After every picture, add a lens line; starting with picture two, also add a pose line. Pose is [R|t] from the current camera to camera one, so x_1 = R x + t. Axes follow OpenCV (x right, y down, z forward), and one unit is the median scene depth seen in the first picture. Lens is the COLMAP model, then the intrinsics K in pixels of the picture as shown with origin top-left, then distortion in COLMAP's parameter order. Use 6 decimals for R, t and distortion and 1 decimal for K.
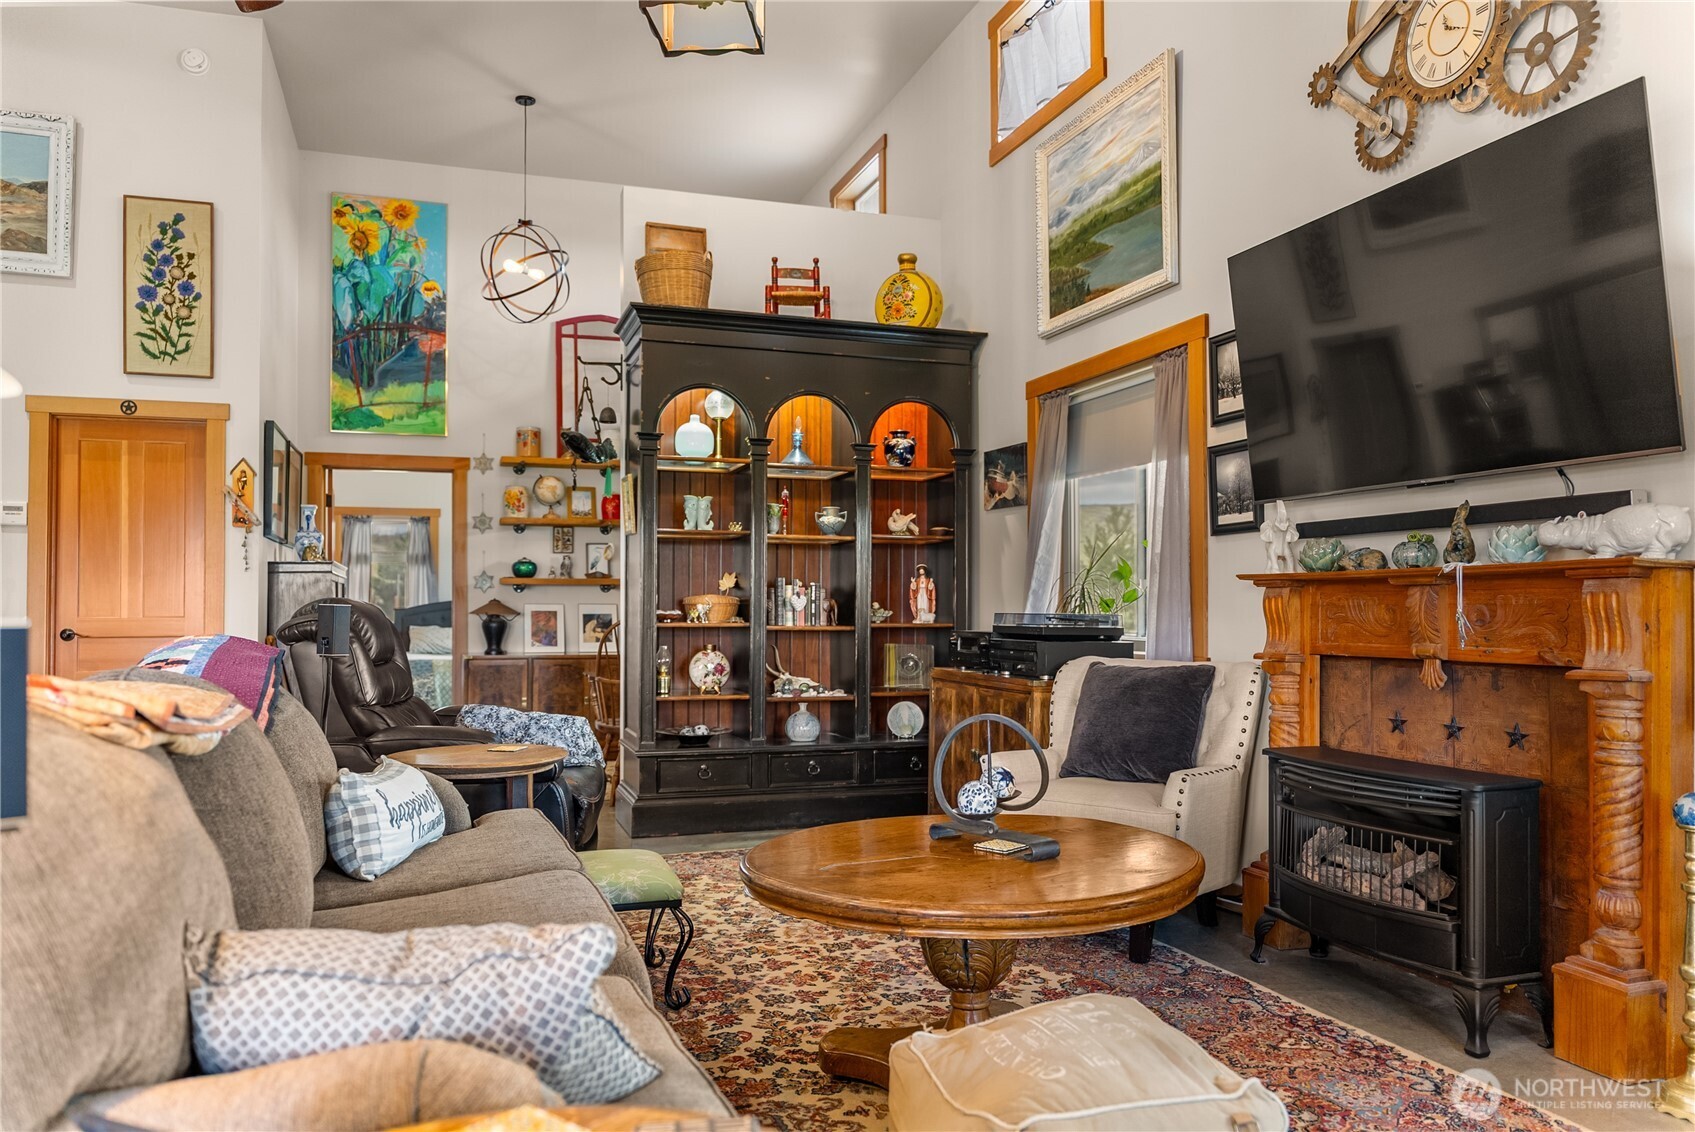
lens RADIAL K [[1179.9, 0, 832.0], [0, 1179.9, 591.2], [0, 0, 1]] dist [-0.009053, 0.001056]
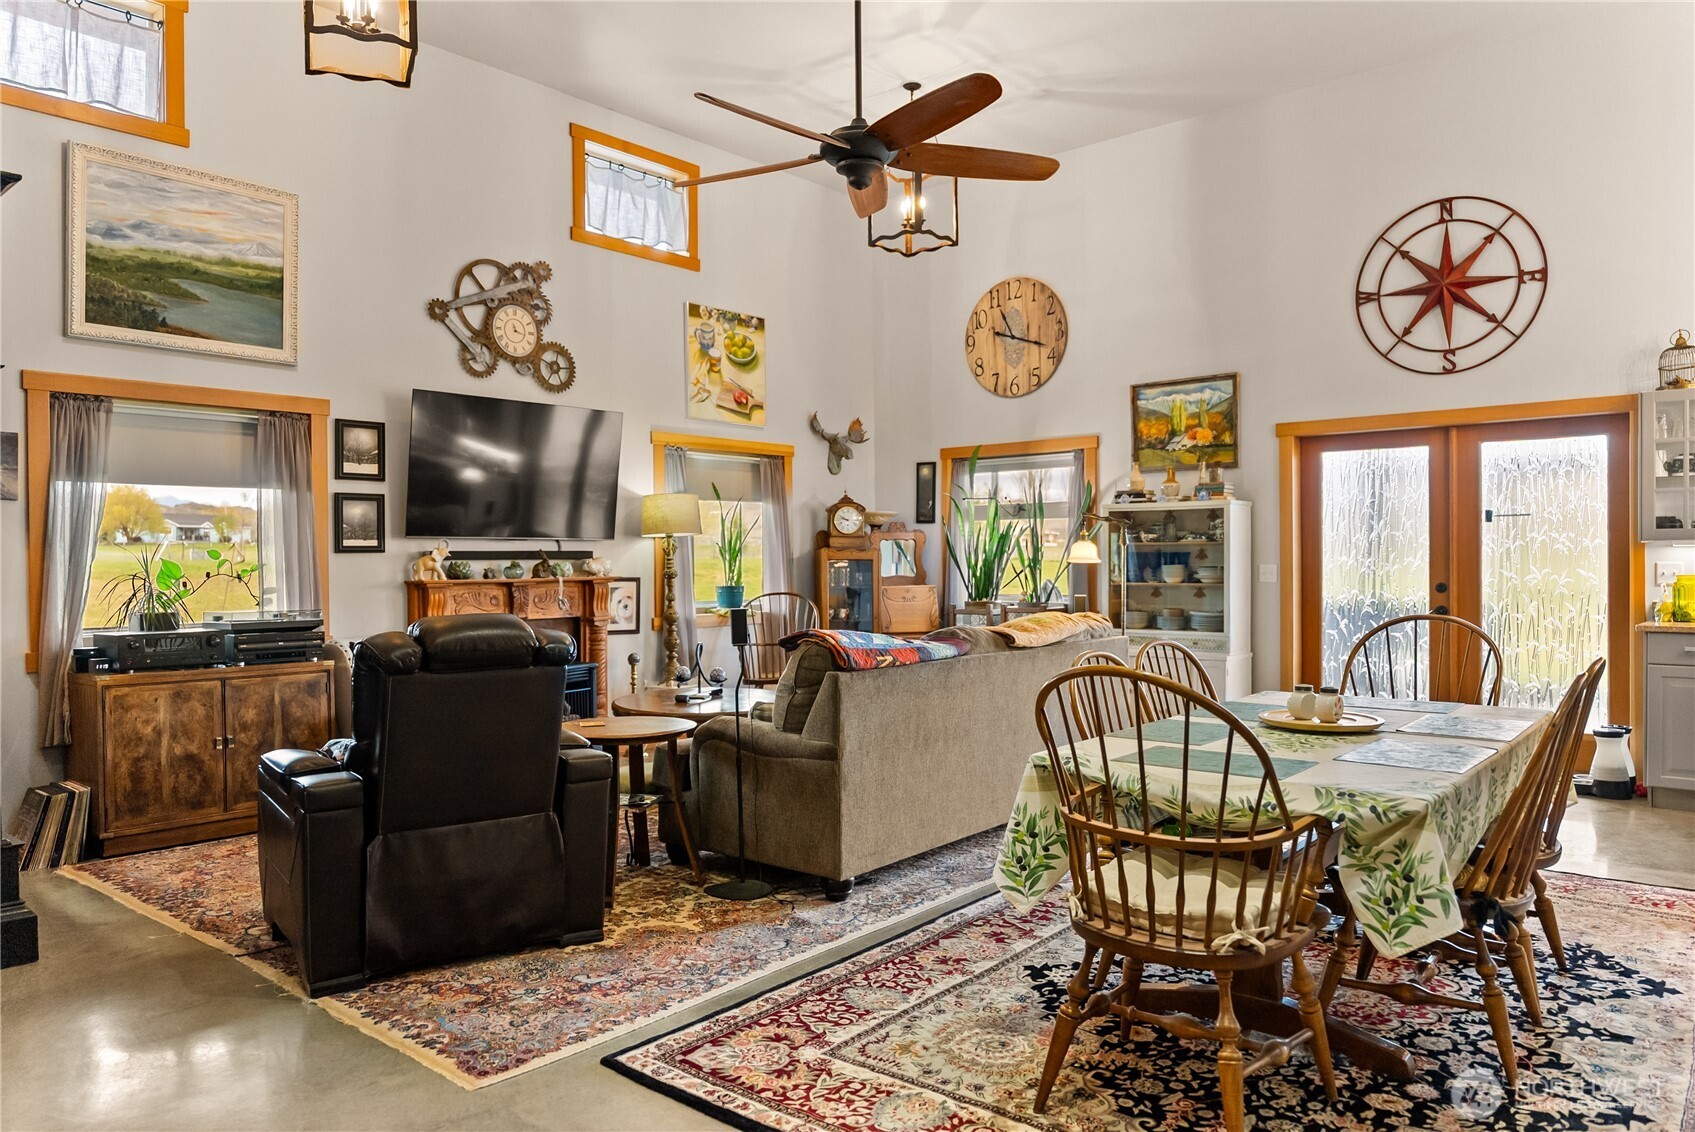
lens RADIAL K [[1151.1, 0, 846.0], [0, 1151.1, 577.3], [0, 0, 1]] dist [-0.011039, -0.007929]
pose [[-0.505766, -0.005984, 0.862650, -1.016237], [-0.002802, 0.999982, 0.005294, -0.021076], [-0.862666, 0.000260, -0.505773, 0.963982]]
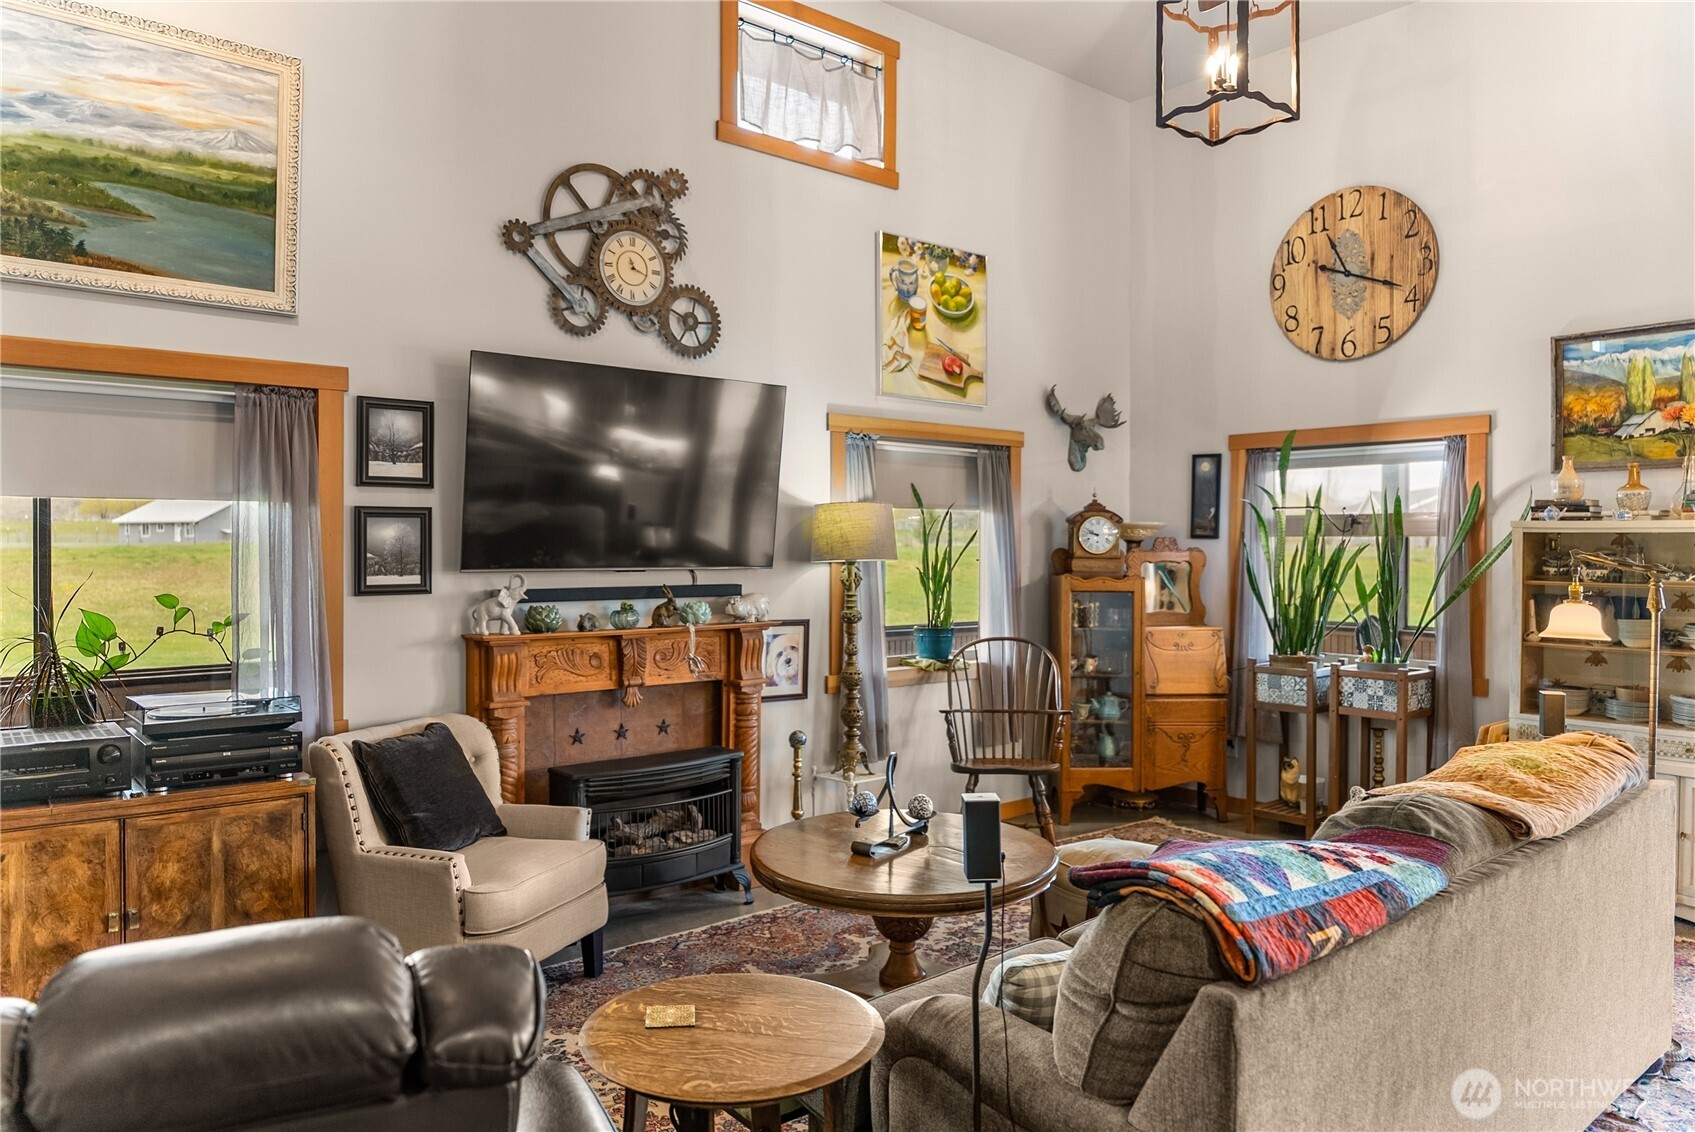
lens RADIAL K [[1151.1, 0, 858.0], [0, 1151.1, 555.7], [0, 0, 1]] dist [-0.011039, -0.007929]
pose [[-0.366184, -0.006370, 0.930521, -0.597149], [-0.014599, 0.999893, 0.001100, -0.071879], [-0.930428, -0.013181, -0.366238, 0.787587]]
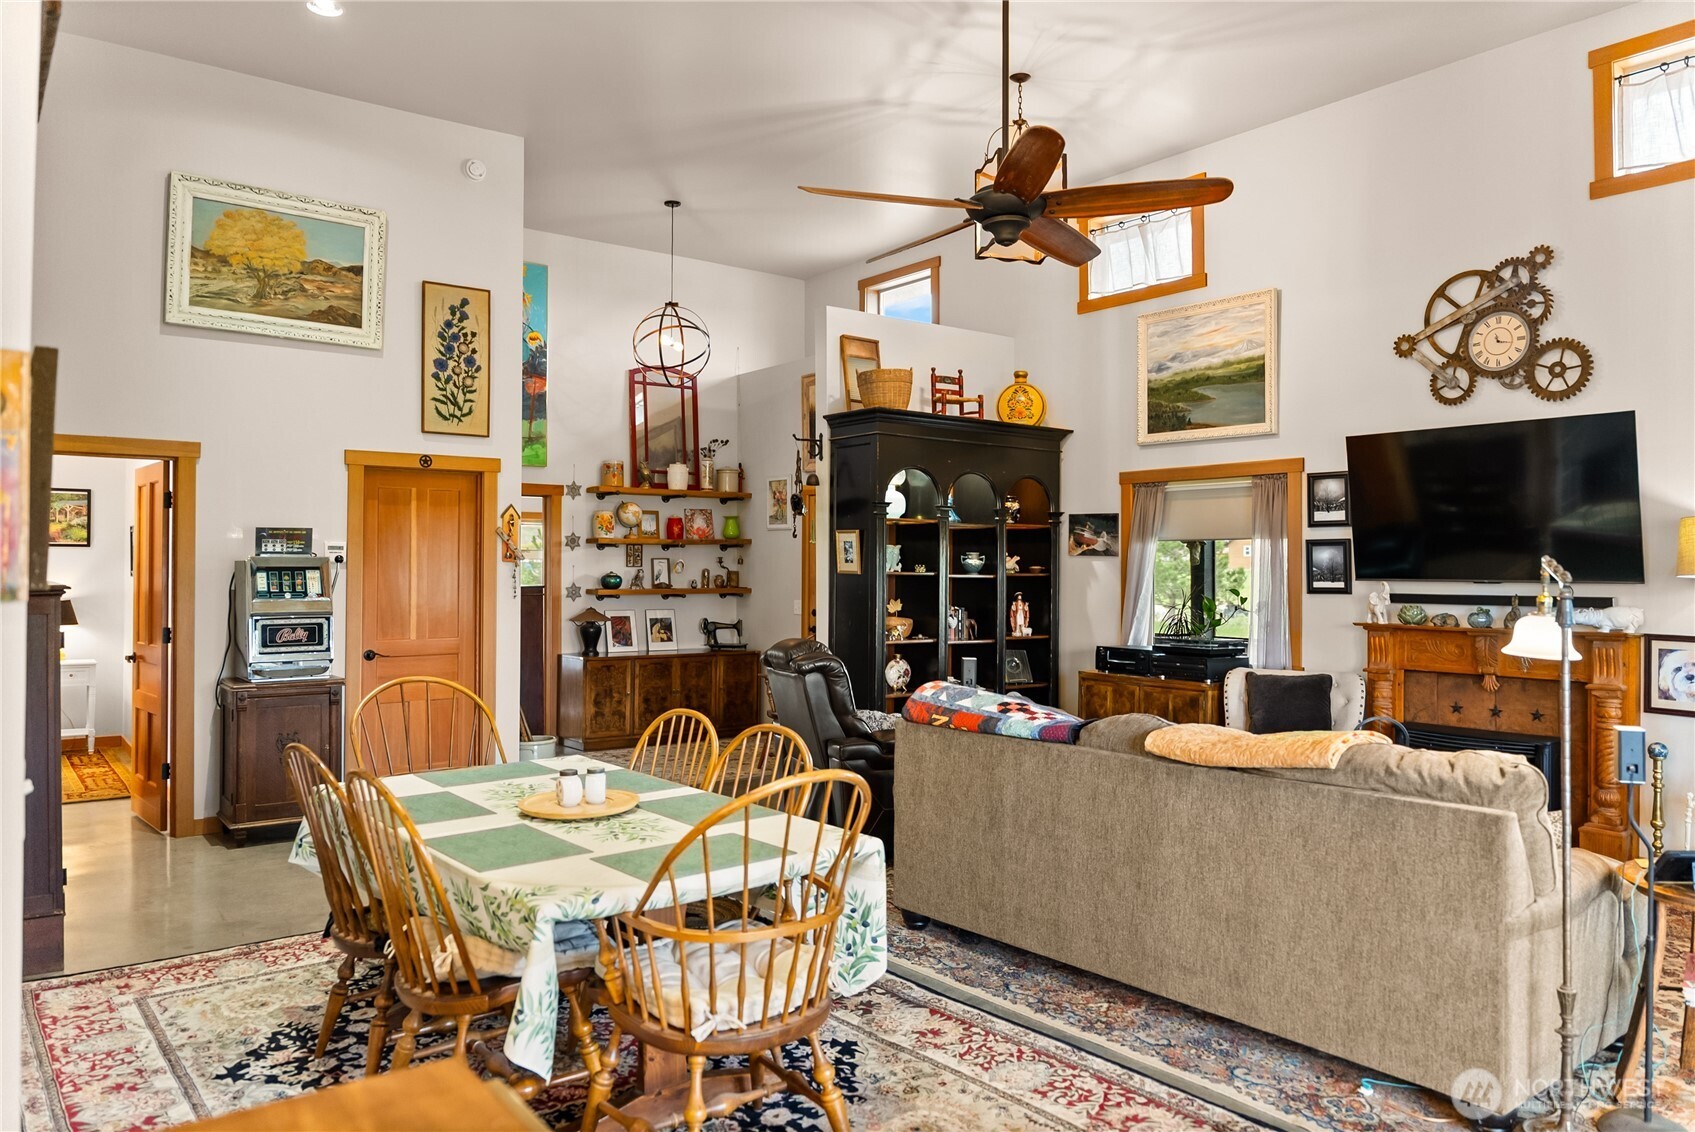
lens RADIAL K [[1151.1, 0, 835.3], [0, 1151.1, 551.1], [0, 0, 1]] dist [-0.011039, -0.007929]
pose [[0.949445, 0.010040, 0.313774, -0.662304], [-0.009838, 0.999949, -0.002229, -0.078747], [-0.313780, -0.000970, 0.949495, -0.259468]]
